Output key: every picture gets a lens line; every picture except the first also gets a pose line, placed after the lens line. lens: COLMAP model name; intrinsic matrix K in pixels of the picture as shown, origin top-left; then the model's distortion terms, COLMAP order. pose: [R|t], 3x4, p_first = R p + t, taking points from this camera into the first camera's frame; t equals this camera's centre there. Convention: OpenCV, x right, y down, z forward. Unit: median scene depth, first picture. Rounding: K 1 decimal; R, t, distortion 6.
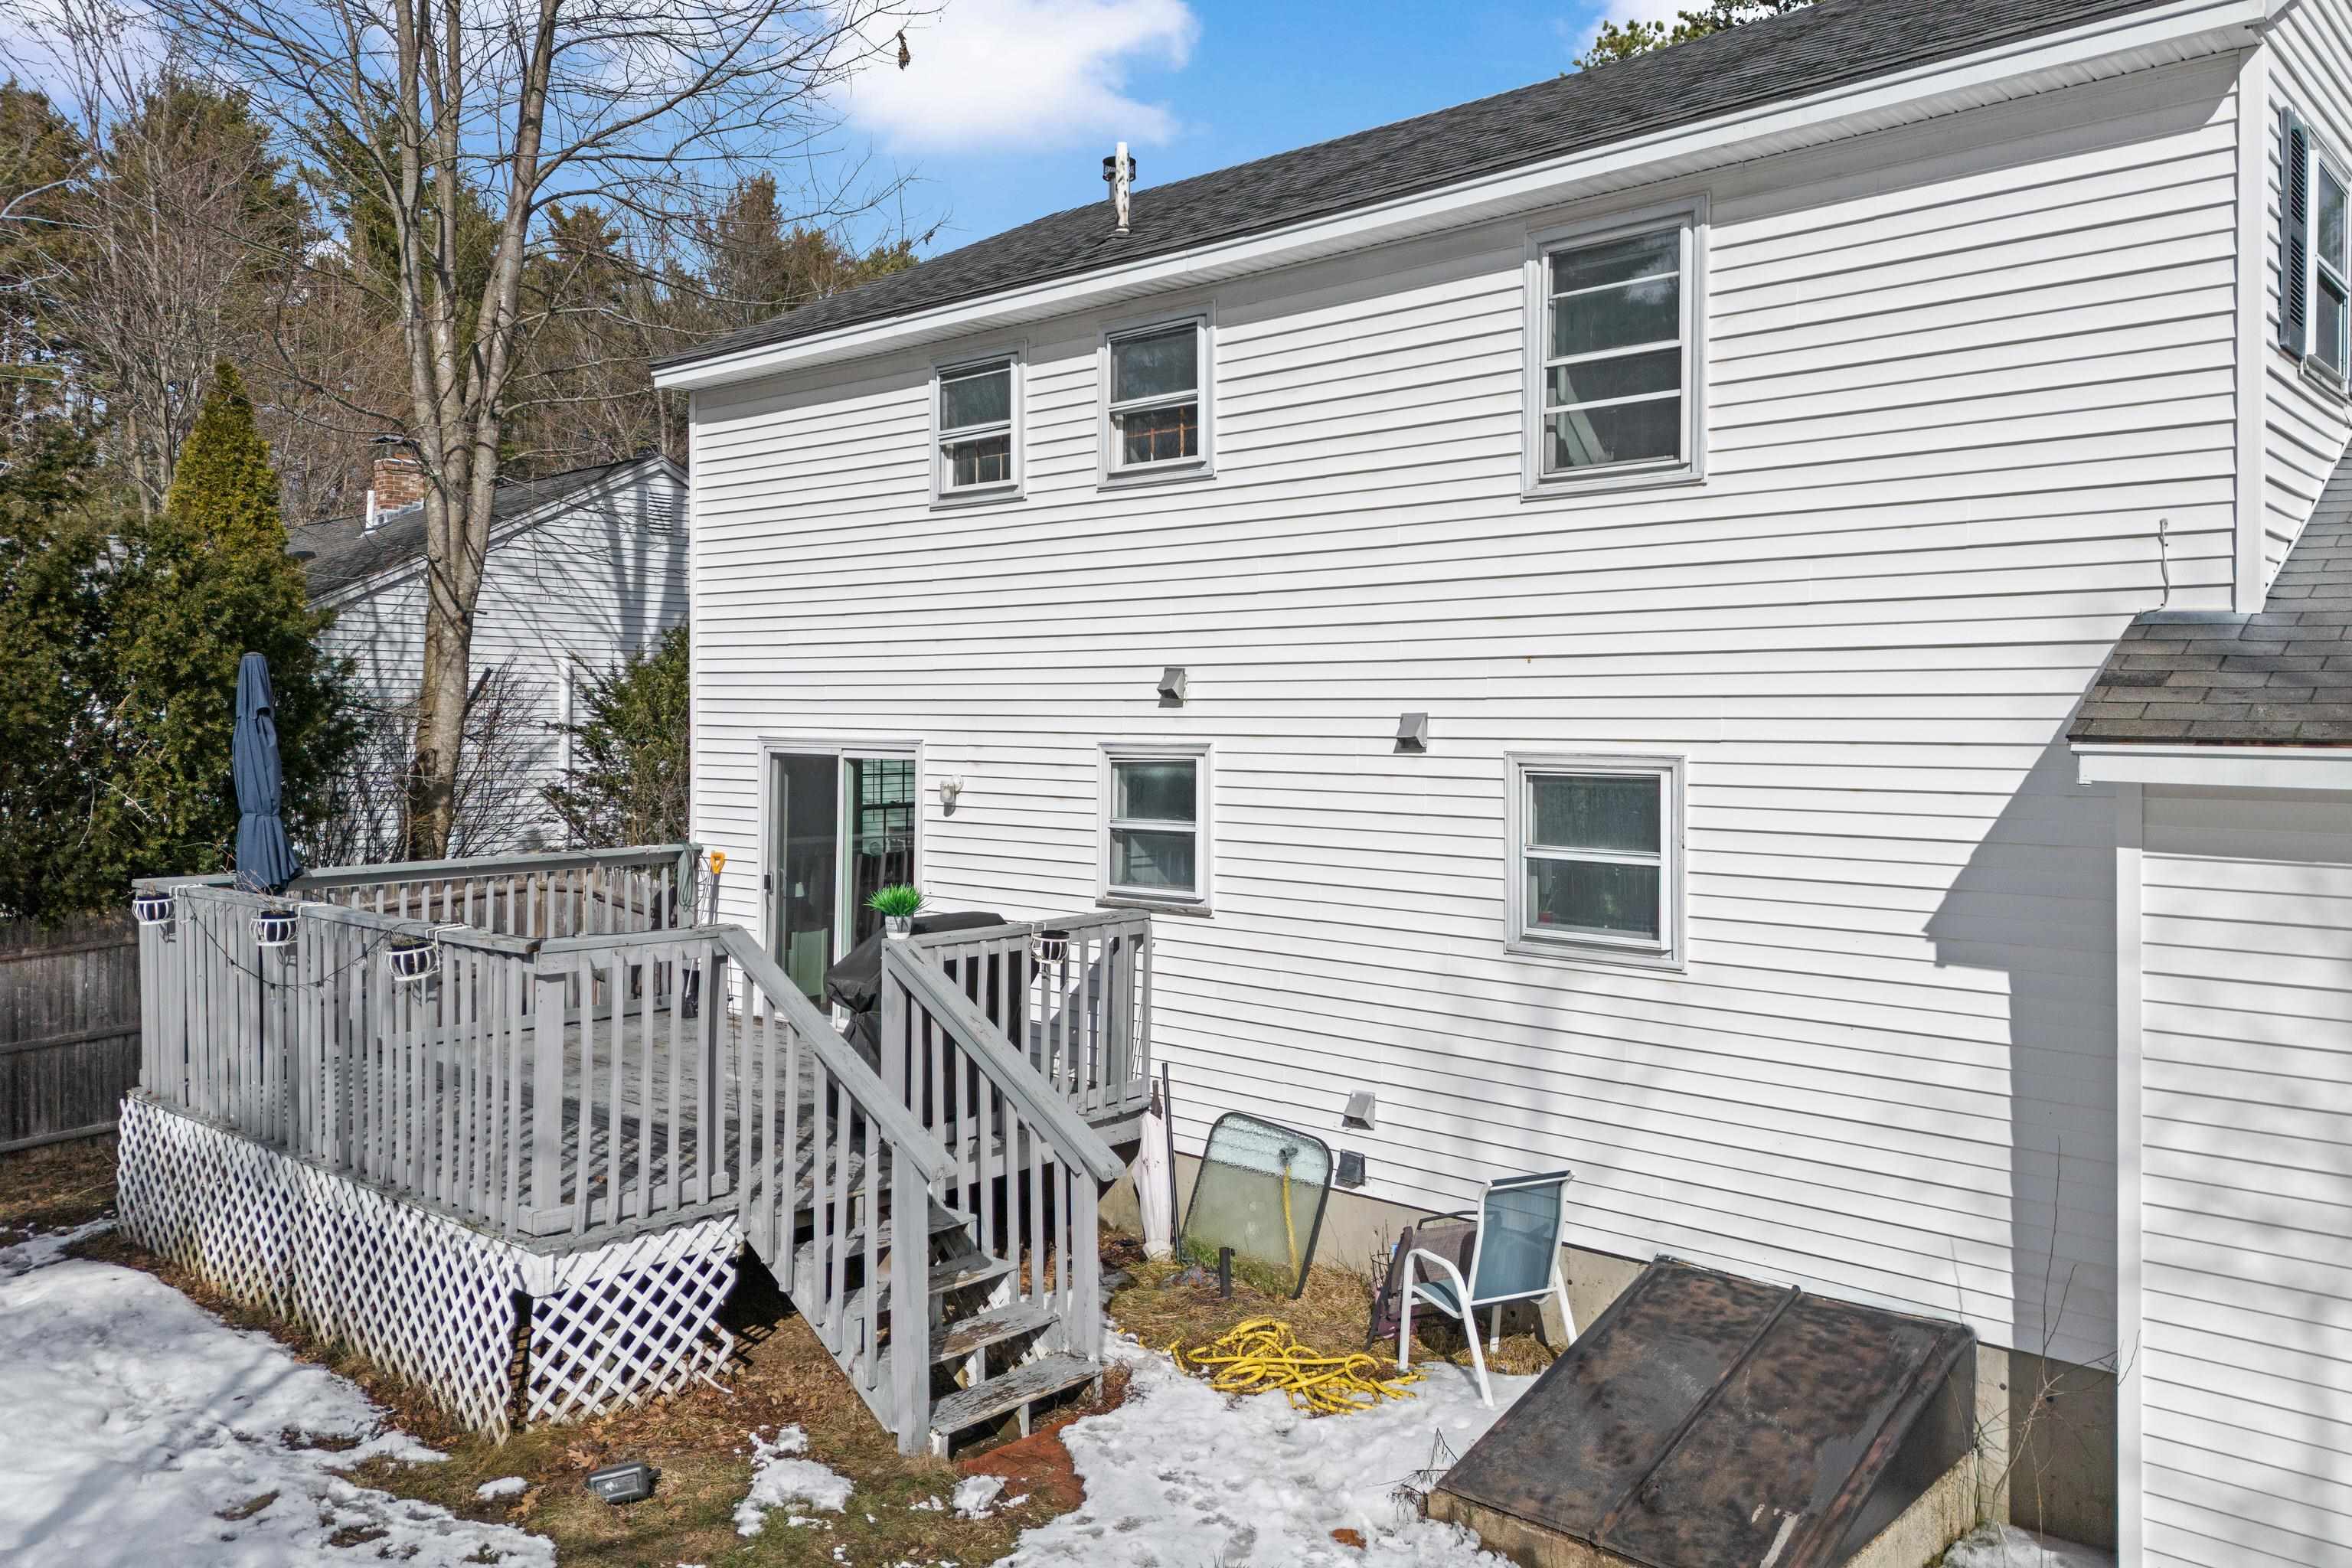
lens RADIAL K [[1772.3, 0, 1122.0], [0, 1772.3, 773.1], [0, 0, 1]] dist [0.139864, -0.241760]
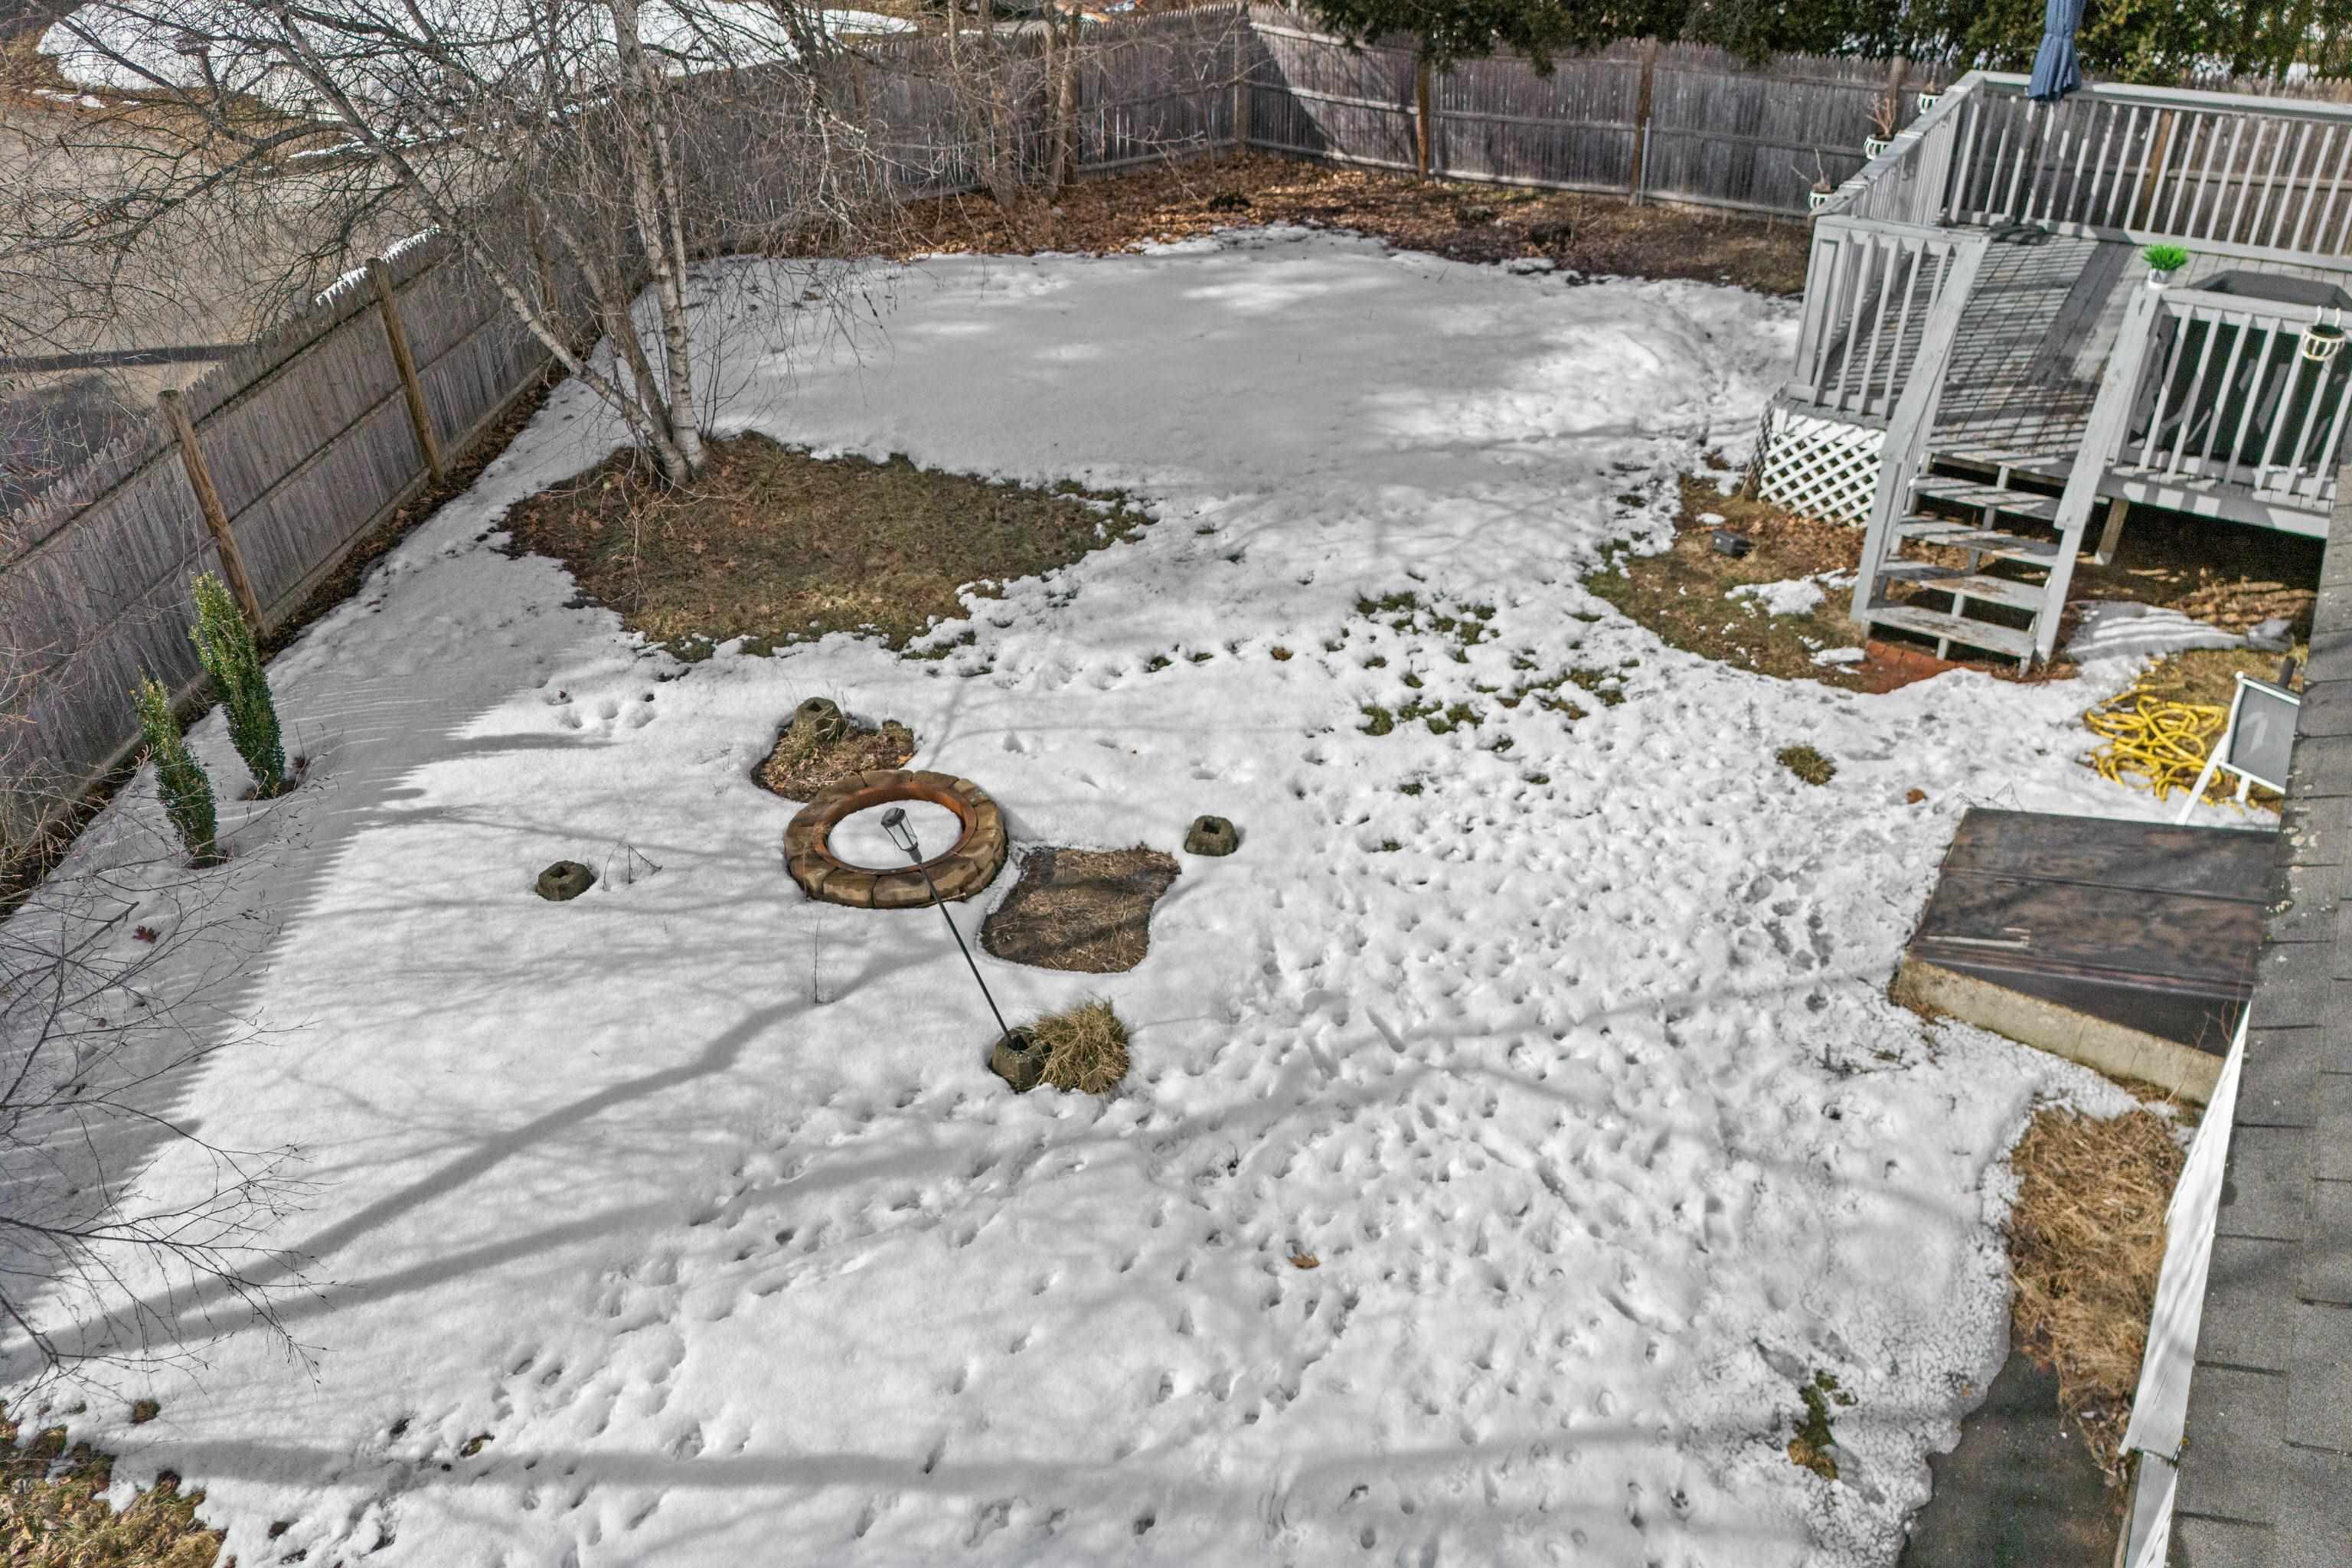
lens RADIAL K [[1602.4, 0, 1212.9], [0, 1602.4, 758.7], [0, 0, 1]] dist [0.058382, -0.065903]
pose [[0.210264, 0.561697, -0.800178, 0.883869], [-0.022817, 0.821072, 0.570368, -0.284911], [0.977378, -0.101670, 0.185458, 0.174446]]
